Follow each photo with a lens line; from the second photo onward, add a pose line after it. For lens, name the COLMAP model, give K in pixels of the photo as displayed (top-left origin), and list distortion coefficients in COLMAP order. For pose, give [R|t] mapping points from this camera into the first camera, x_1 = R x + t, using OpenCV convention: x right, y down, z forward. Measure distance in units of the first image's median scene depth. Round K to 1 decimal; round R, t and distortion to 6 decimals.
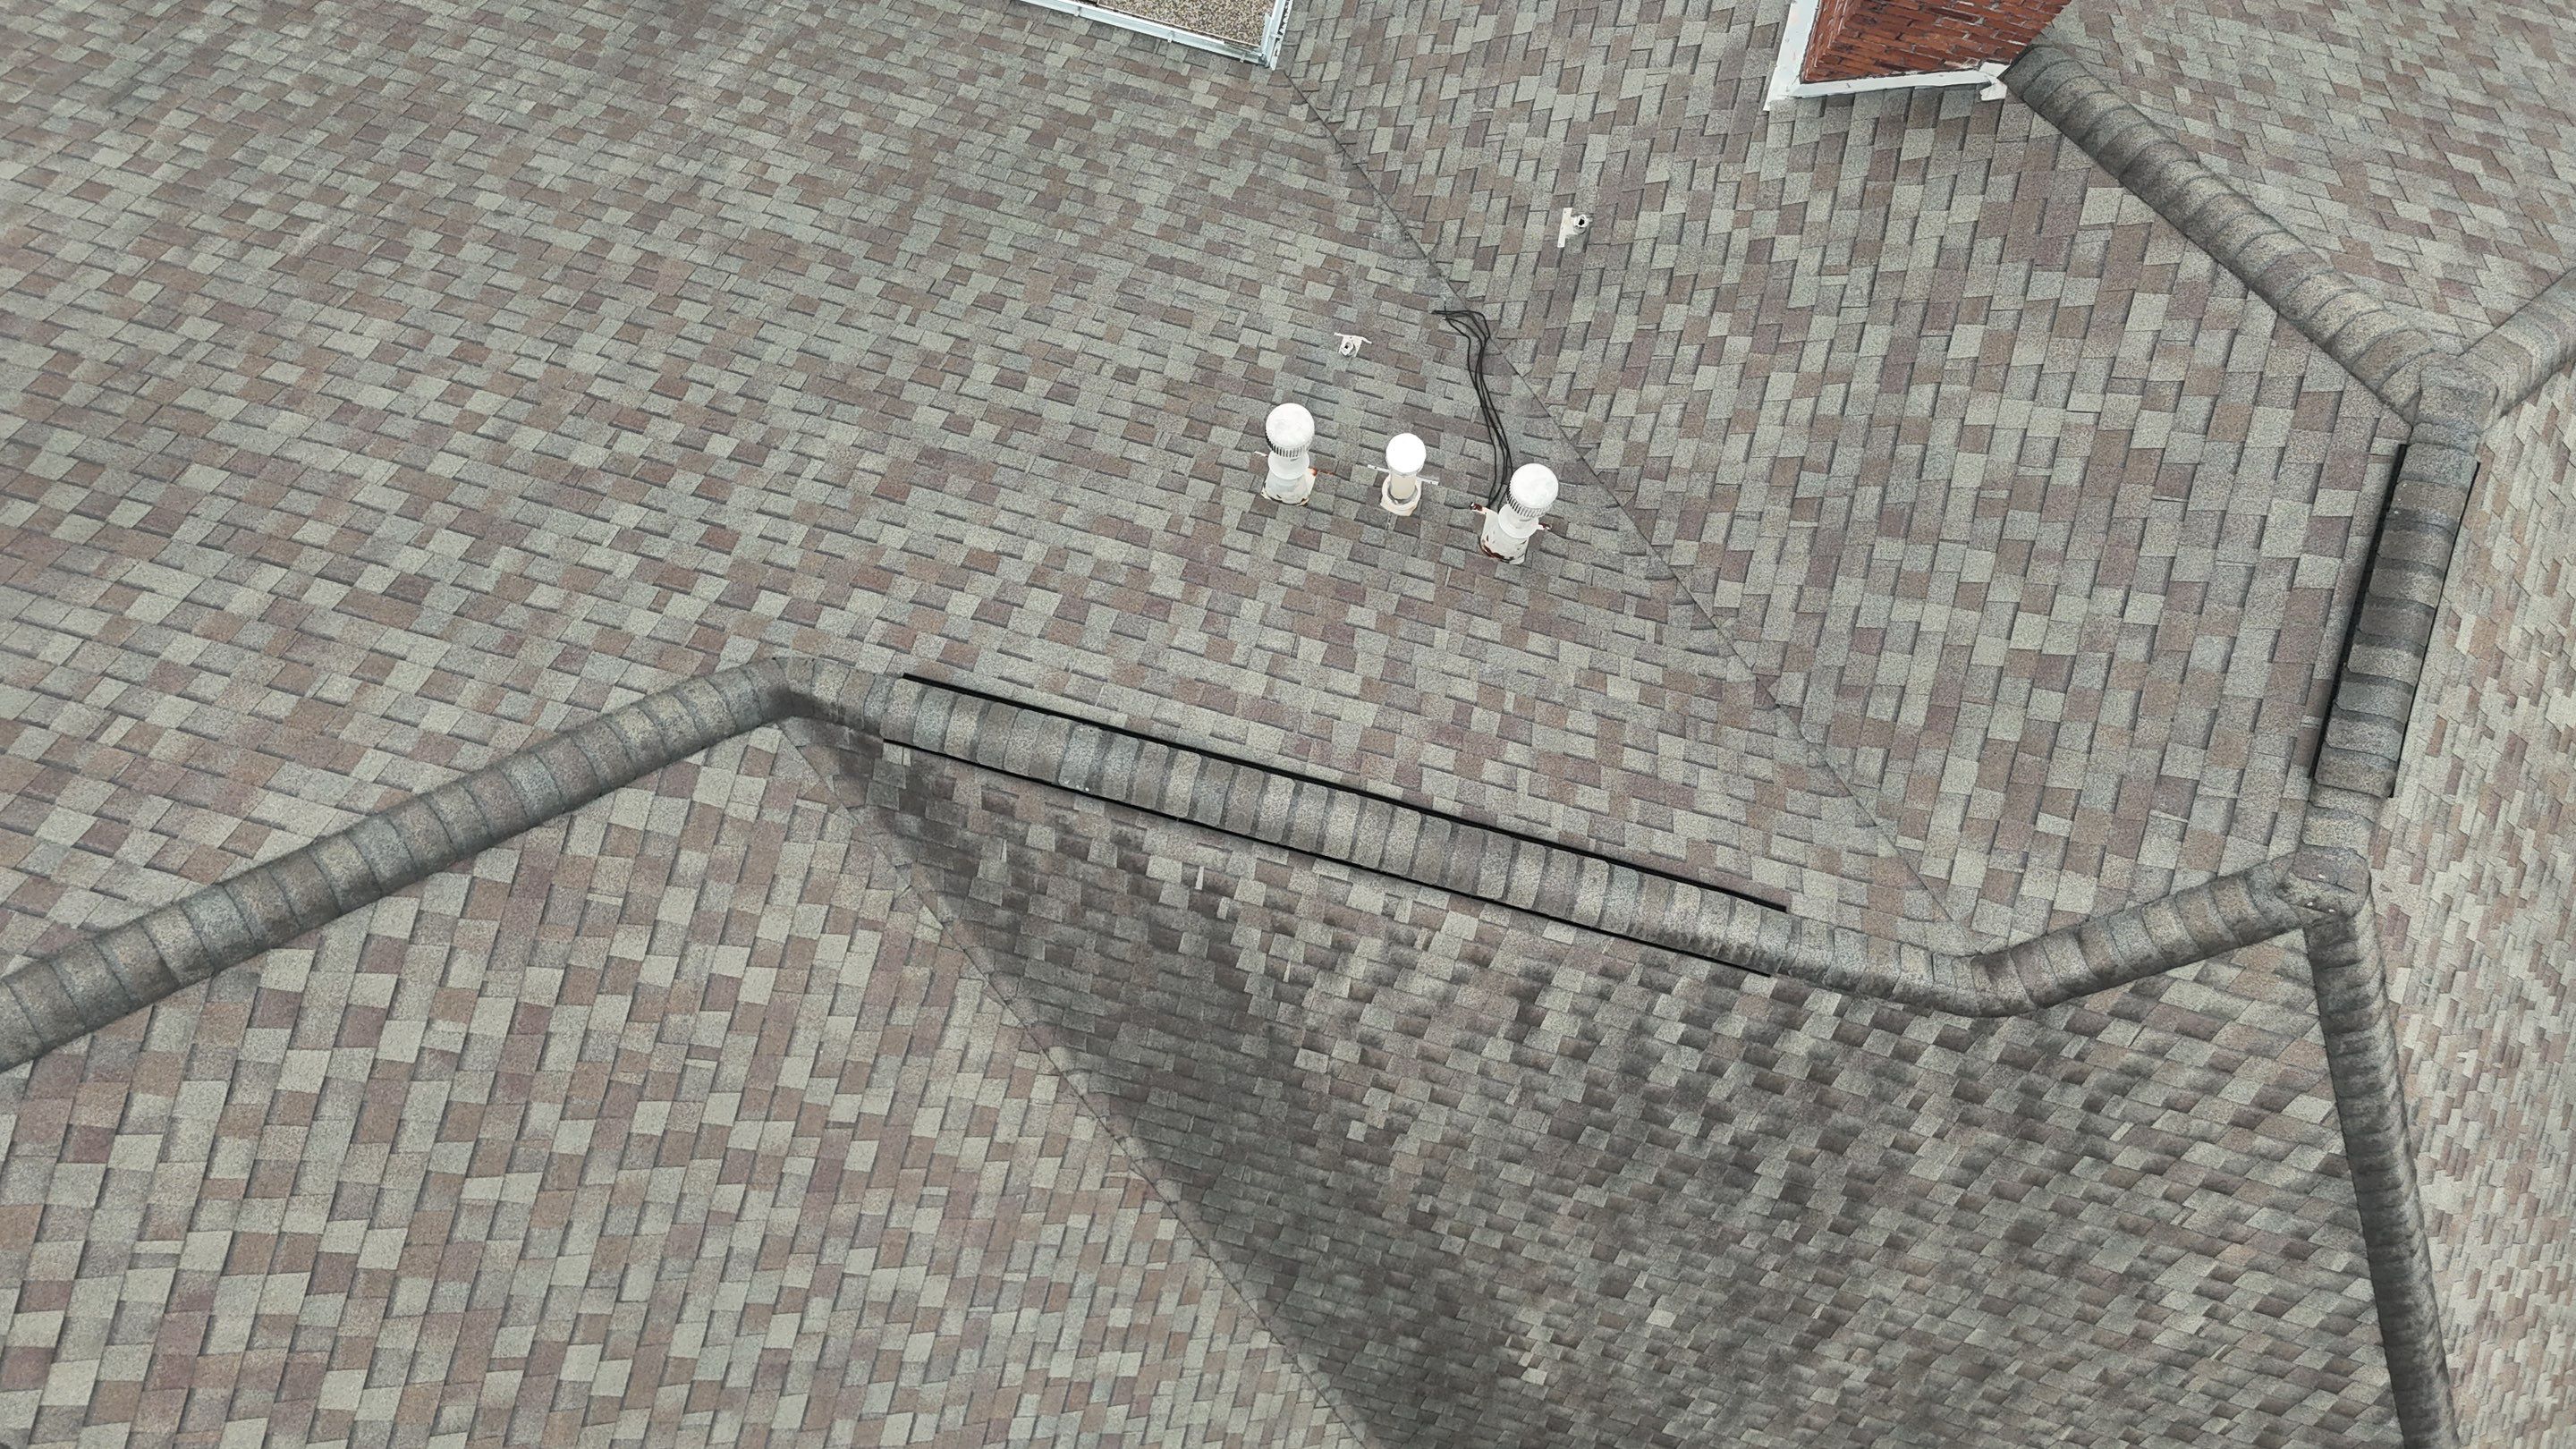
lens RADIAL K [[1893.6, 0, 1290.0], [0, 1893.6, 722.6], [0, 0, 1]] dist [0.090436, -0.093359]
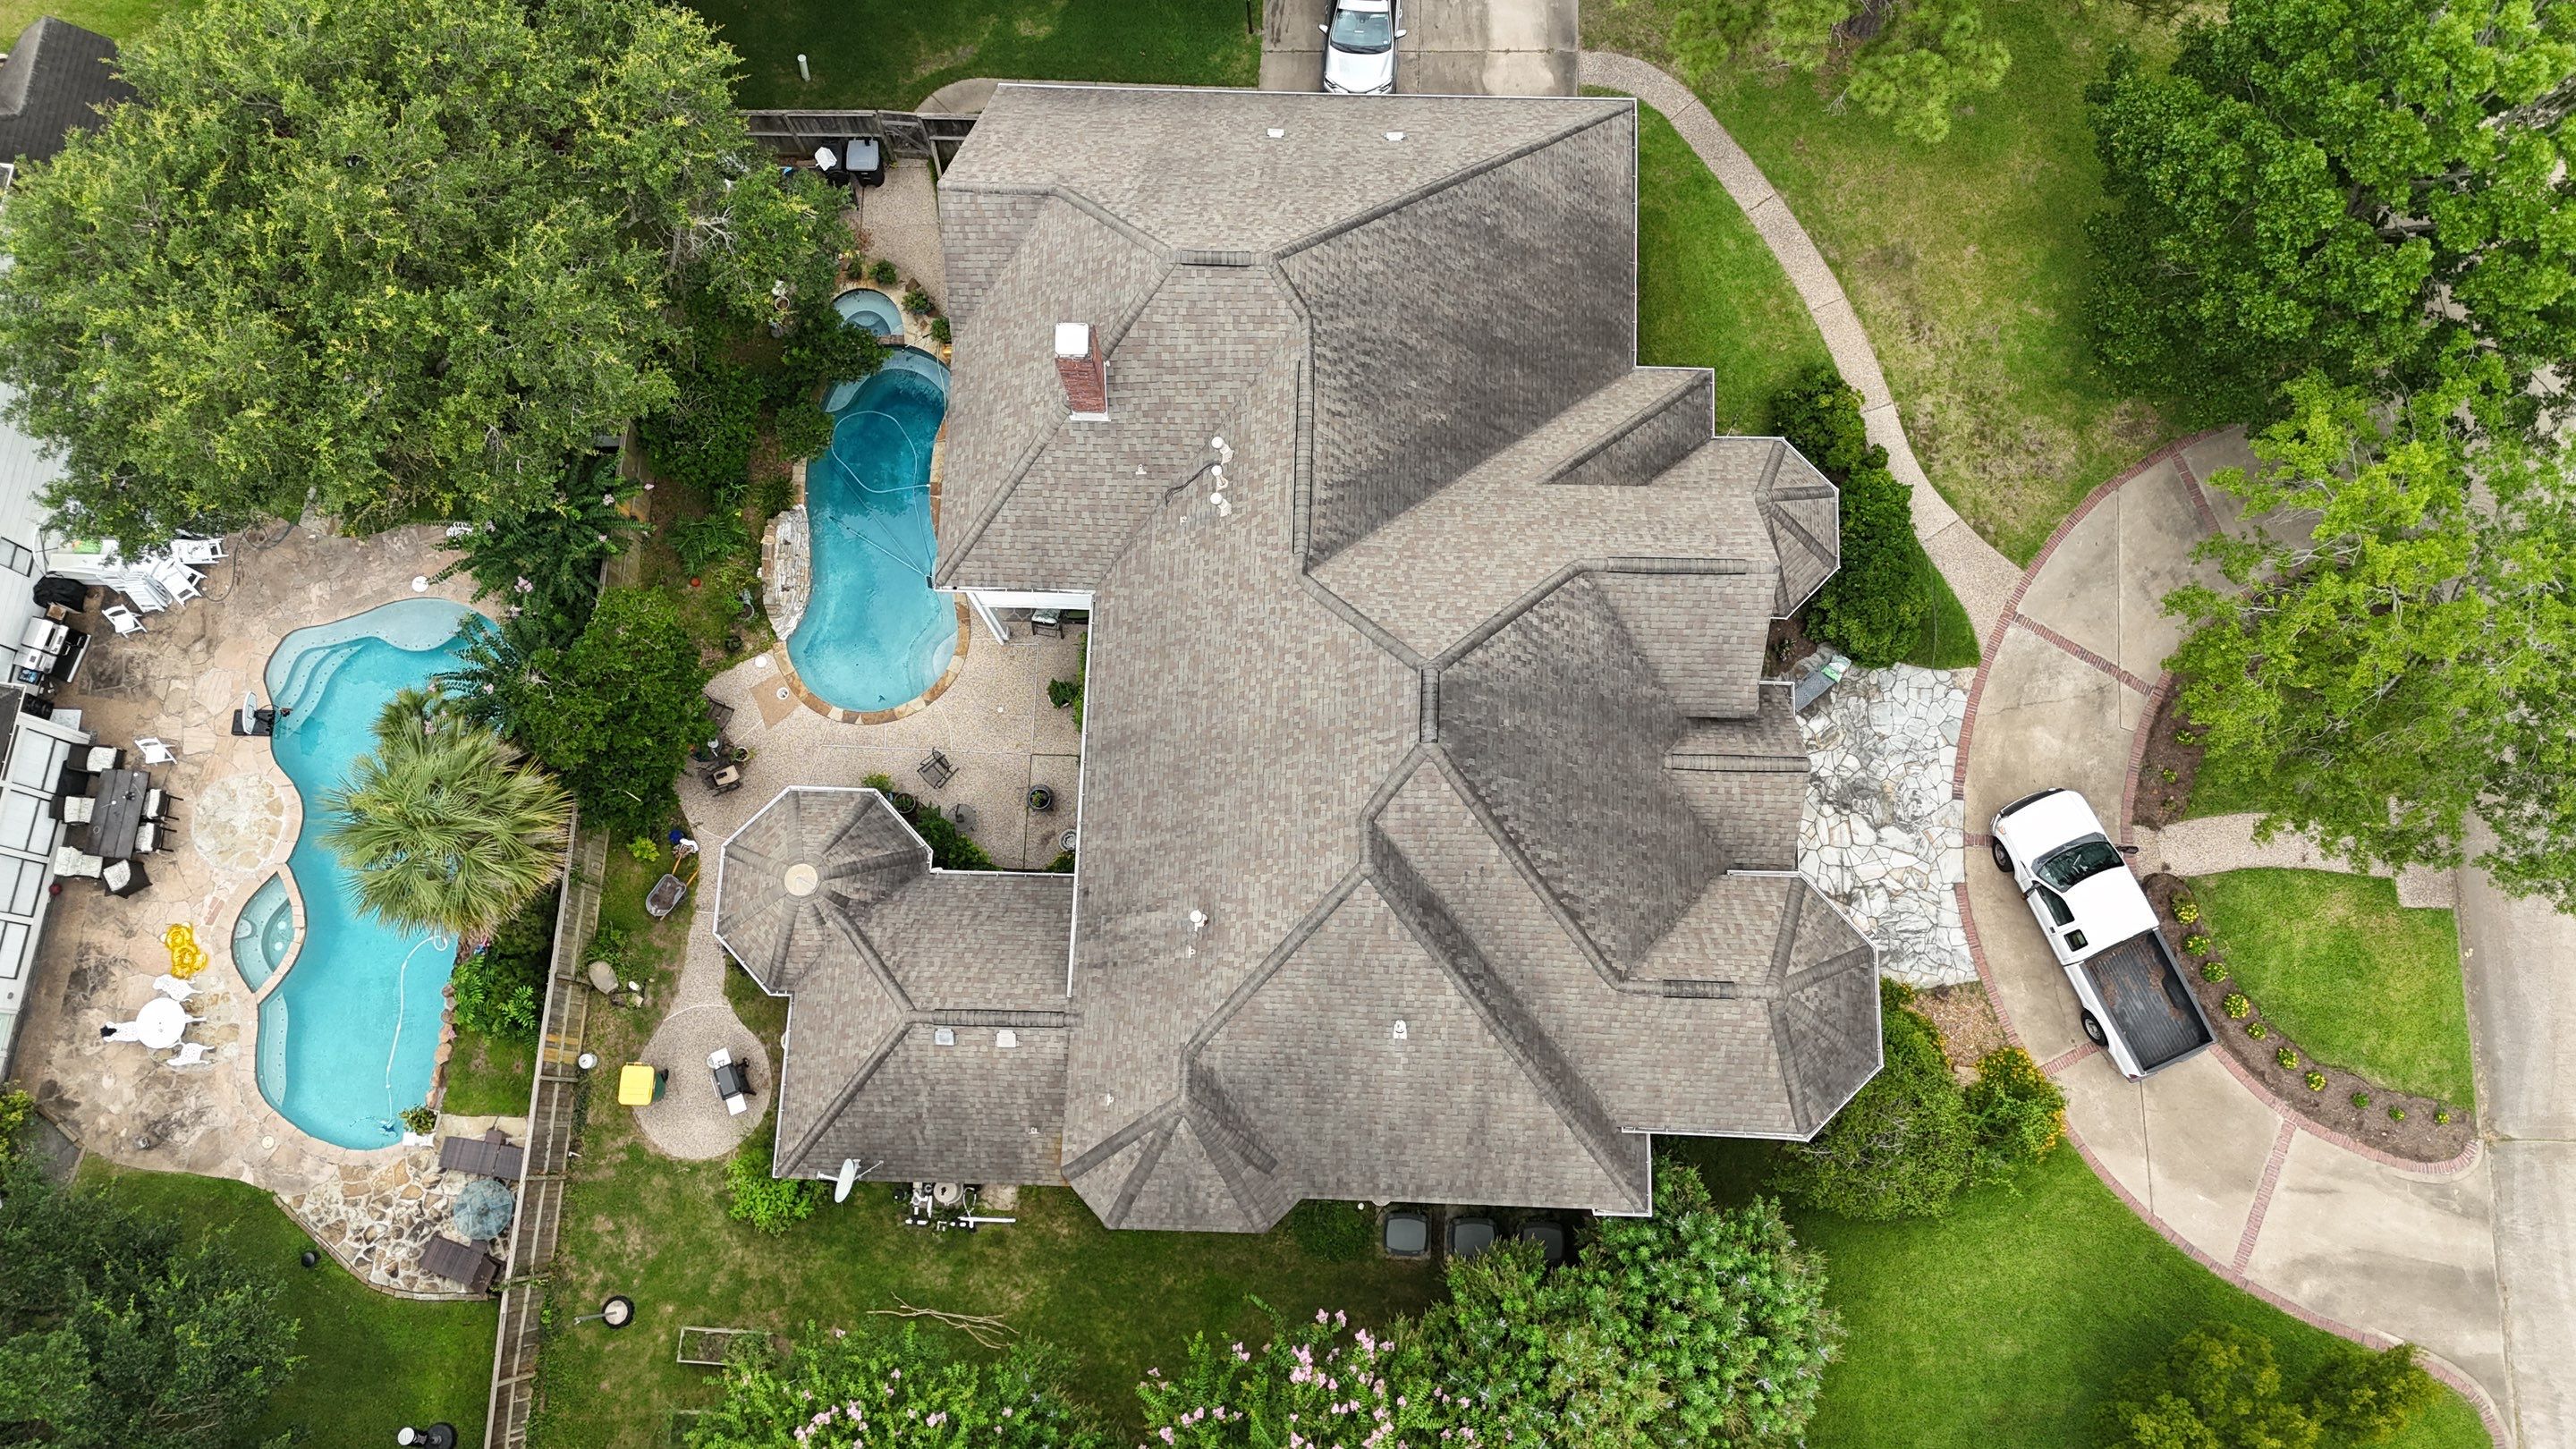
lens RADIAL K [[1917.6, 0, 1309.5], [0, 1917.6, 723.5], [0, 0, 1]] dist [0.087847, -0.121084]
pose [[-0.226991, -0.945106, 0.235052, -1.479799], [0.973871, -0.222047, 0.047658, -0.261305], [0.007150, 0.239728, 0.970814, -2.929176]]
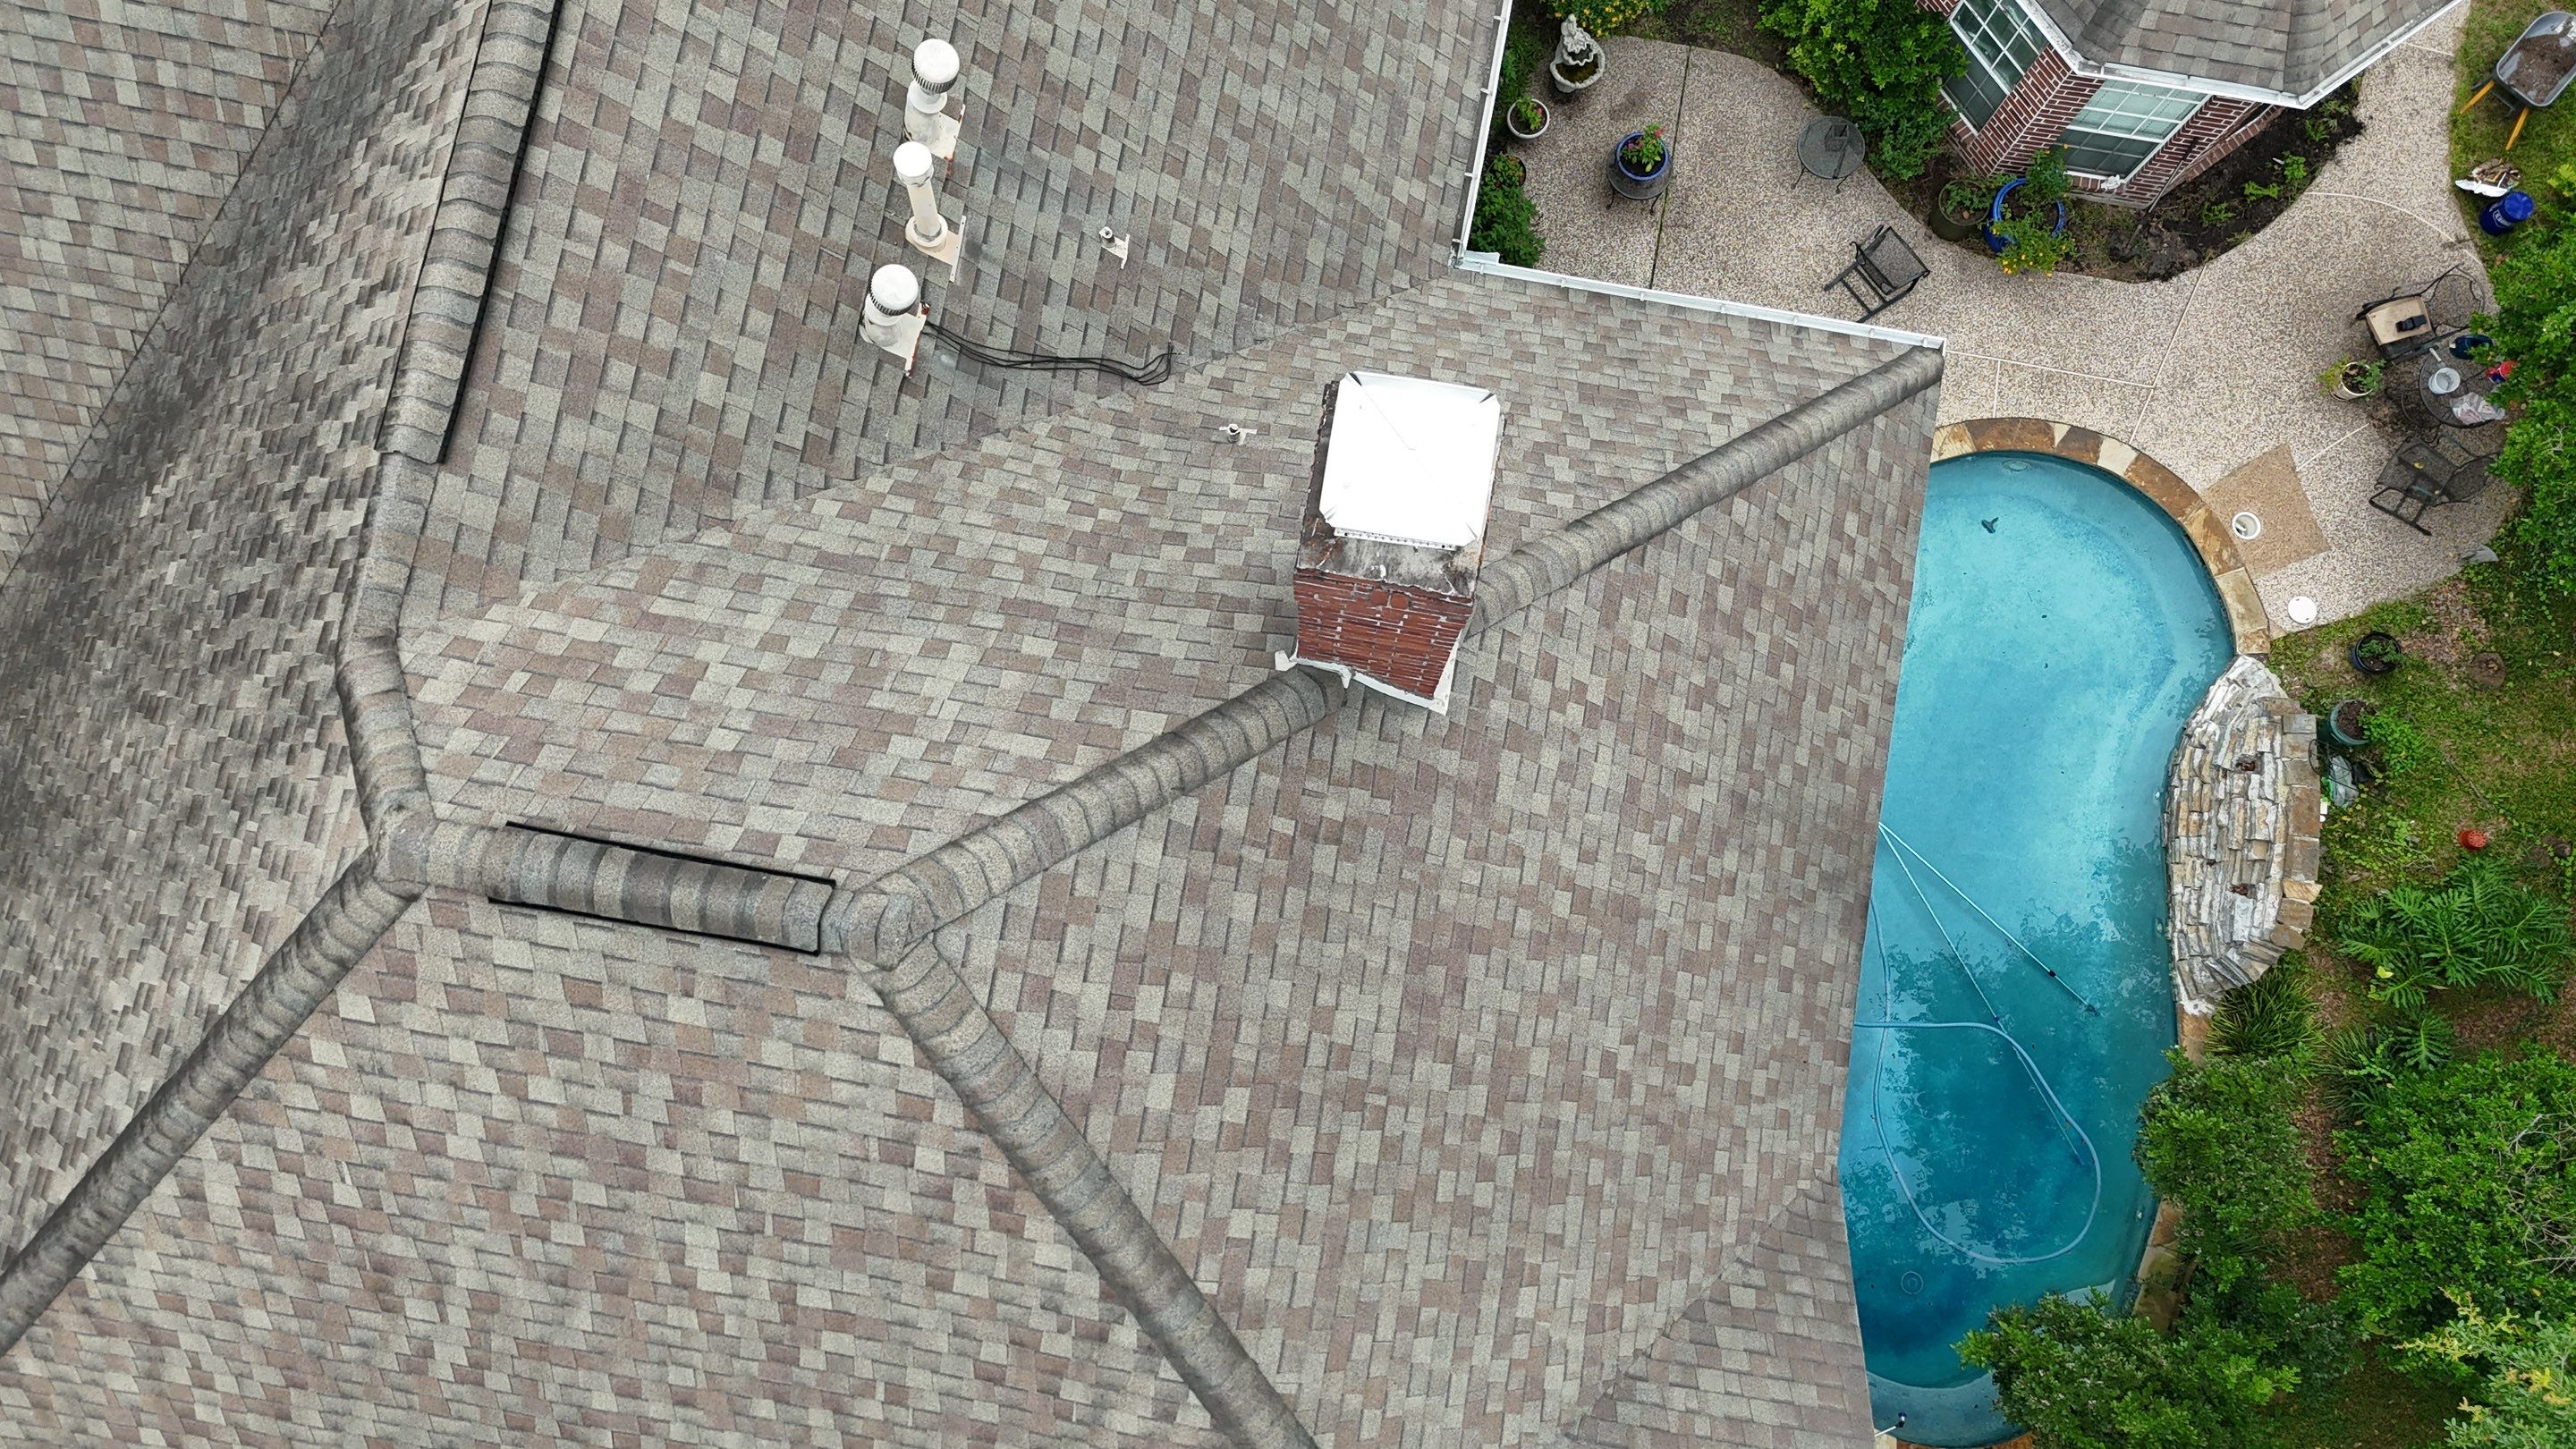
lens RADIAL K [[1893.6, 0, 1290.0], [0, 1893.6, 722.6], [0, 0, 1]] dist [0.090436, -0.093359]
pose [[0.080333, 0.987121, -0.138340, 0.520836], [-0.996745, 0.080490, -0.004468, -0.311993], [0.006724, 0.138248, 0.990375, -0.020491]]
